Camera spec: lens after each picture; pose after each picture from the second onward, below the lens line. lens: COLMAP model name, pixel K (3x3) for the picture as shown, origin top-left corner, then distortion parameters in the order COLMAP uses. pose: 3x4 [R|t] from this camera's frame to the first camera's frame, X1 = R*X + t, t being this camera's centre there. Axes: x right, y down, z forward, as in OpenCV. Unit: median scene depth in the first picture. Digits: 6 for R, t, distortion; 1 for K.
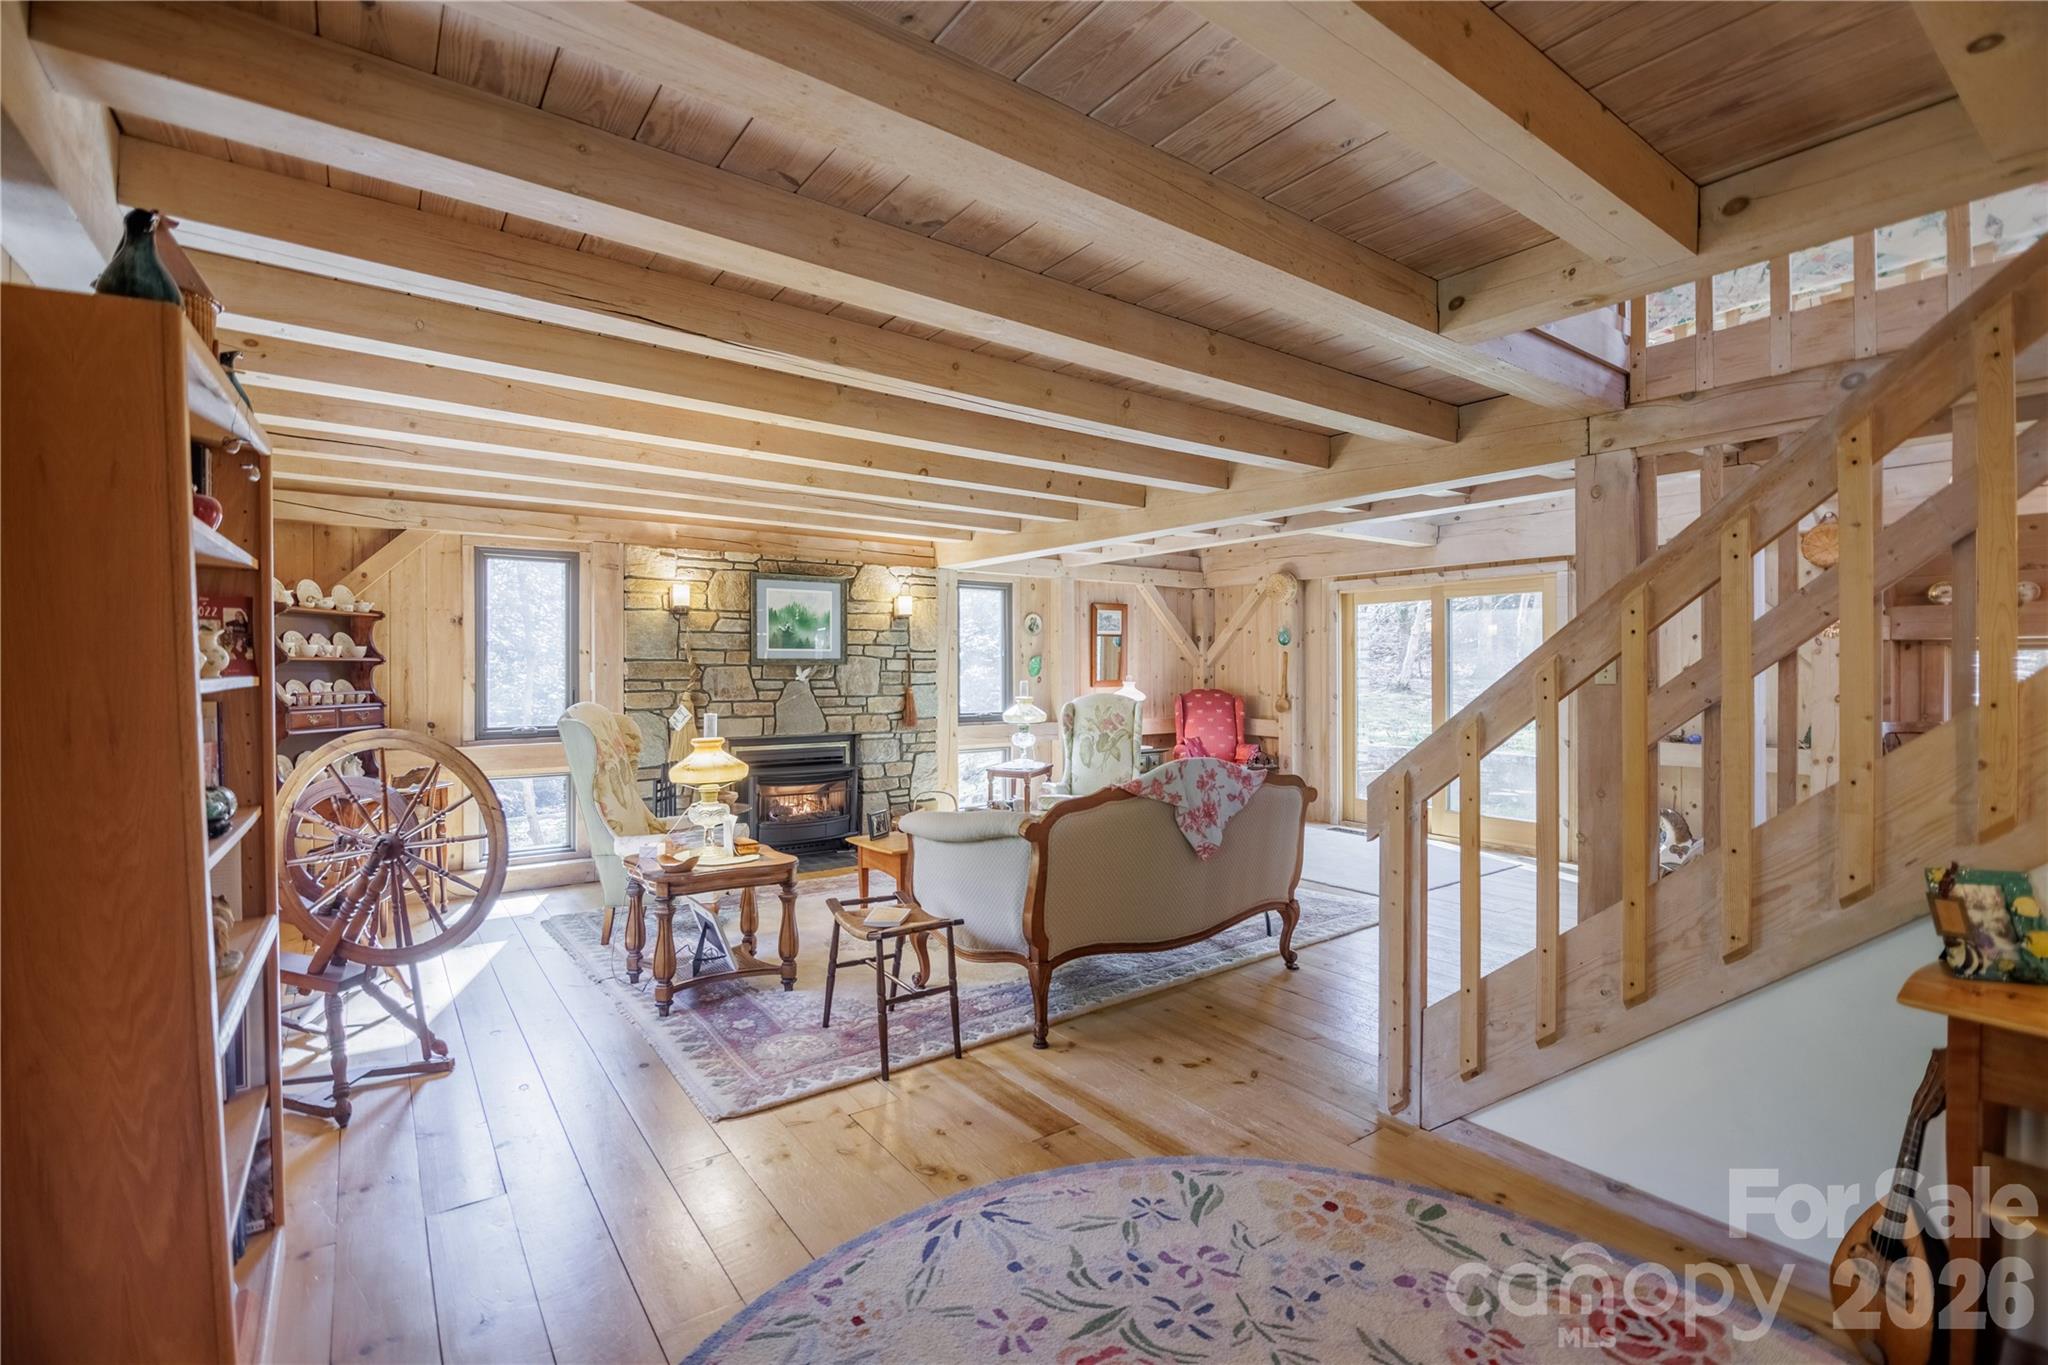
lens RADIAL K [[914.9, 0, 1019.9], [0, 914.9, 673.1], [0, 0, 1]] dist [-0.011210, -0.002645]
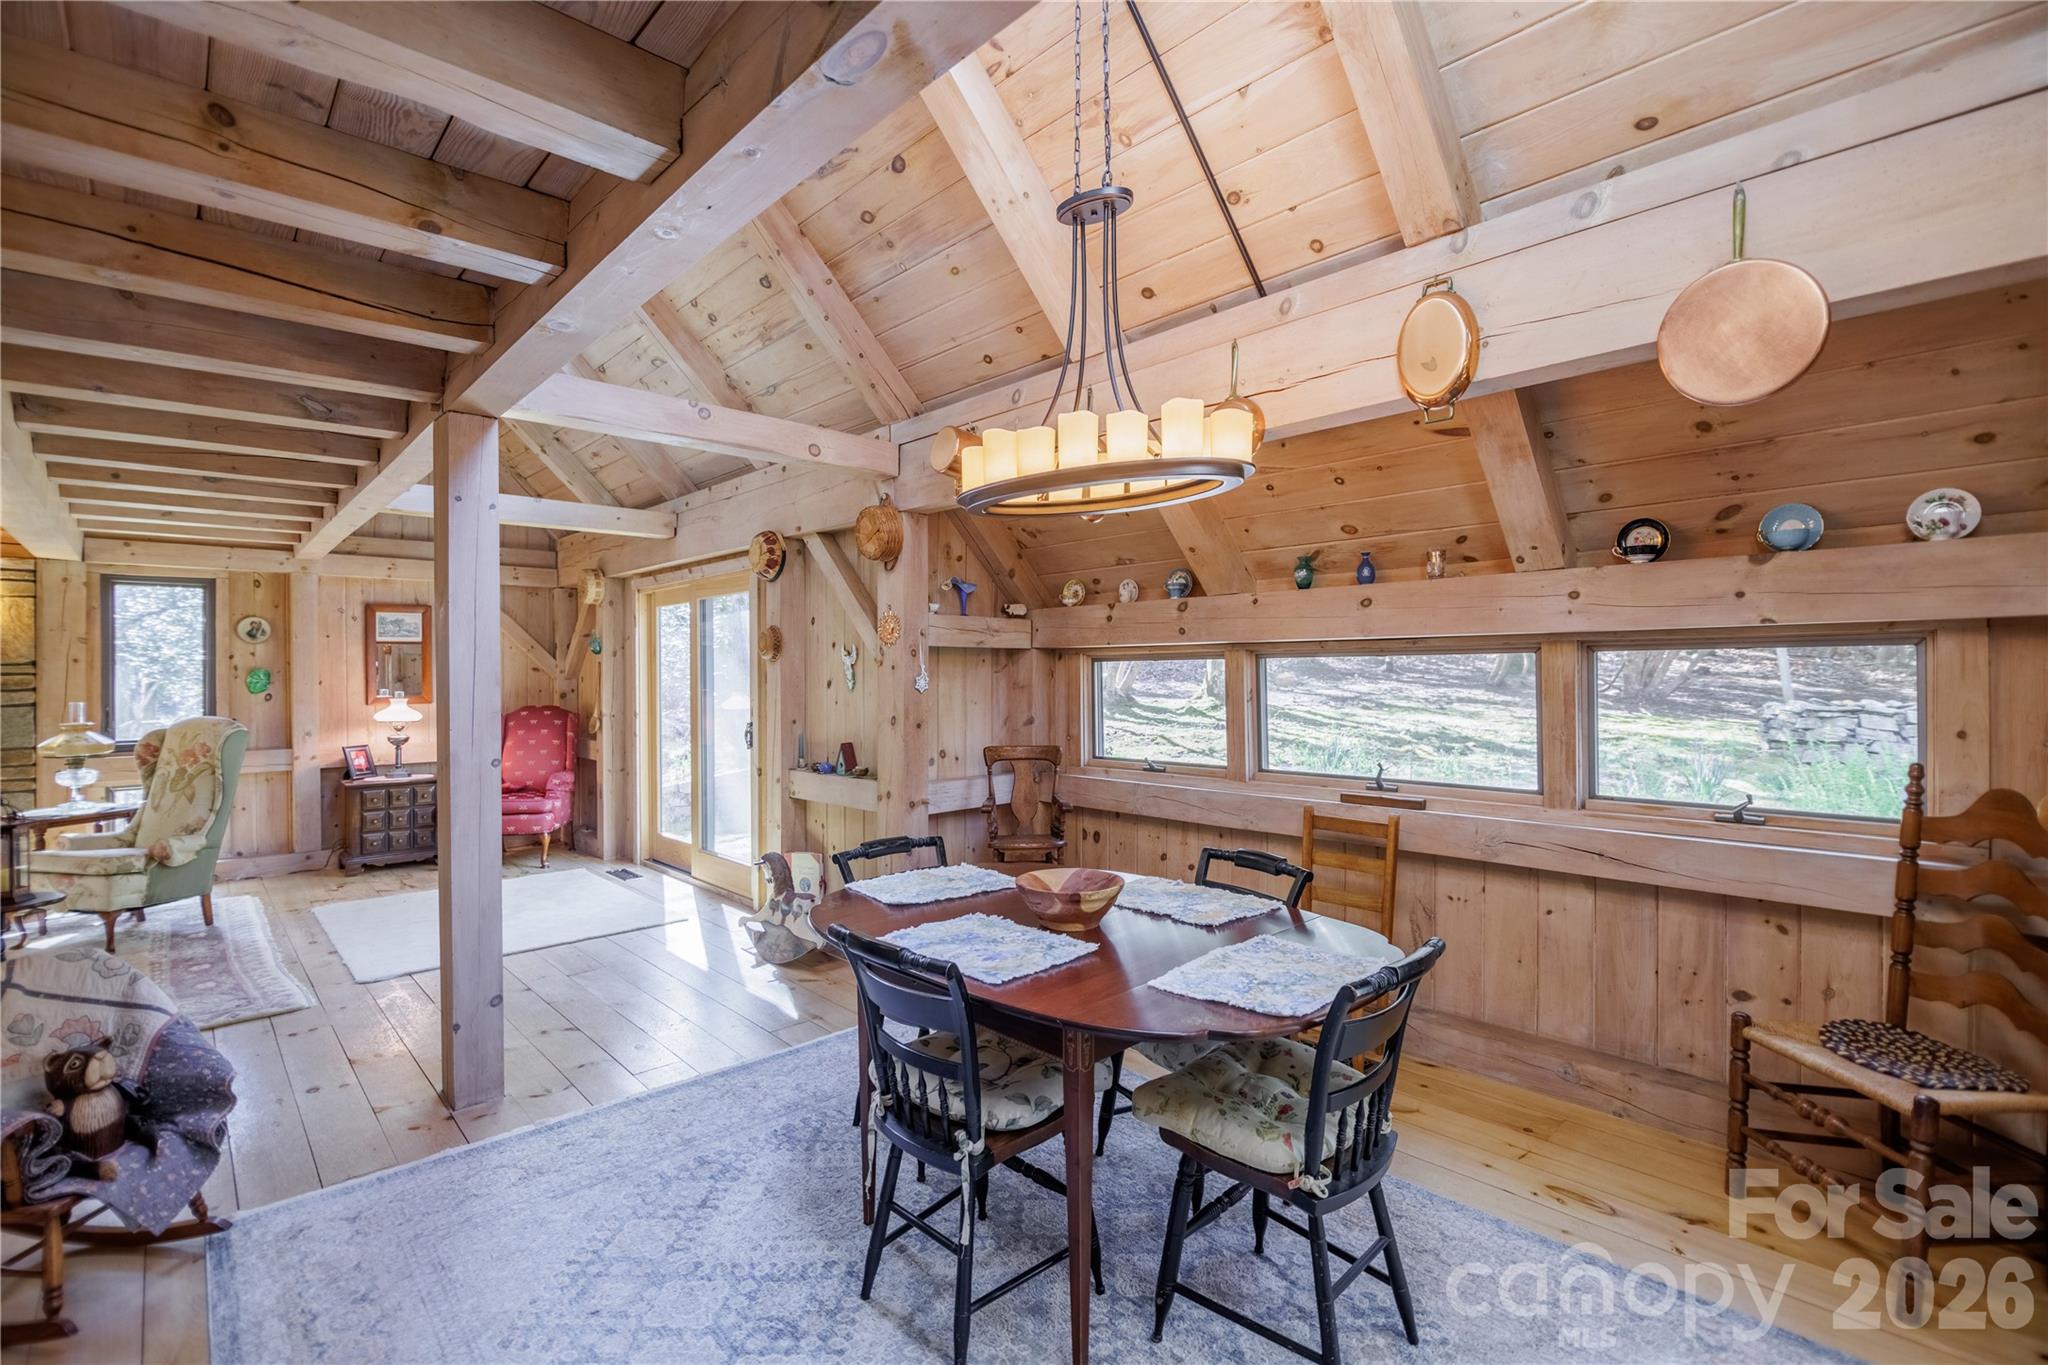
lens RADIAL K [[914.9, 0, 1026.4], [0, 914.9, 671.9], [0, 0, 1]] dist [-0.011210, -0.002645]
pose [[0.991204, -0.004269, 0.132272, 0.715342], [0.004849, 0.999980, -0.004058, -0.010724], [-0.132253, 0.004664, 0.991205, 0.126613]]
